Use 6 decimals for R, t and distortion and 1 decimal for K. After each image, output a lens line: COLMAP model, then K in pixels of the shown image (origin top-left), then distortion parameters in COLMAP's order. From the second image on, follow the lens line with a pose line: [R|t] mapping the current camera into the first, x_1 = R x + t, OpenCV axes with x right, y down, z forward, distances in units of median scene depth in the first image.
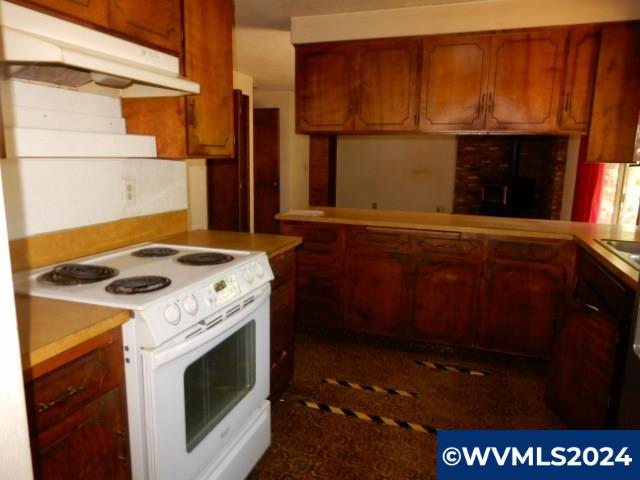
lens RADIAL K [[445.0, 0, 320.8], [0, 445.0, 237.8], [0, 0, 1]] dist [-0.010033, -0.000619]
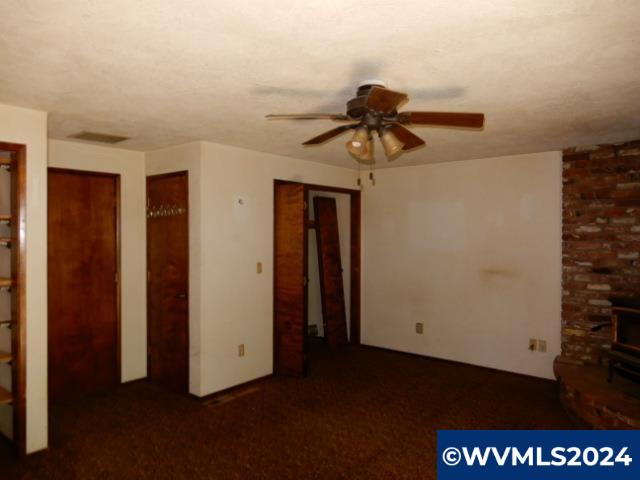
lens RADIAL K [[445.0, 0, 319.8], [0, 445.0, 241.0], [0, 0, 1]] dist [-0.010033, -0.000619]
pose [[0.937446, -0.010908, -0.347960, 0.223524], [-0.047452, 0.986177, -0.158755, -0.093989], [0.344882, 0.165336, 0.923970, 0.436811]]
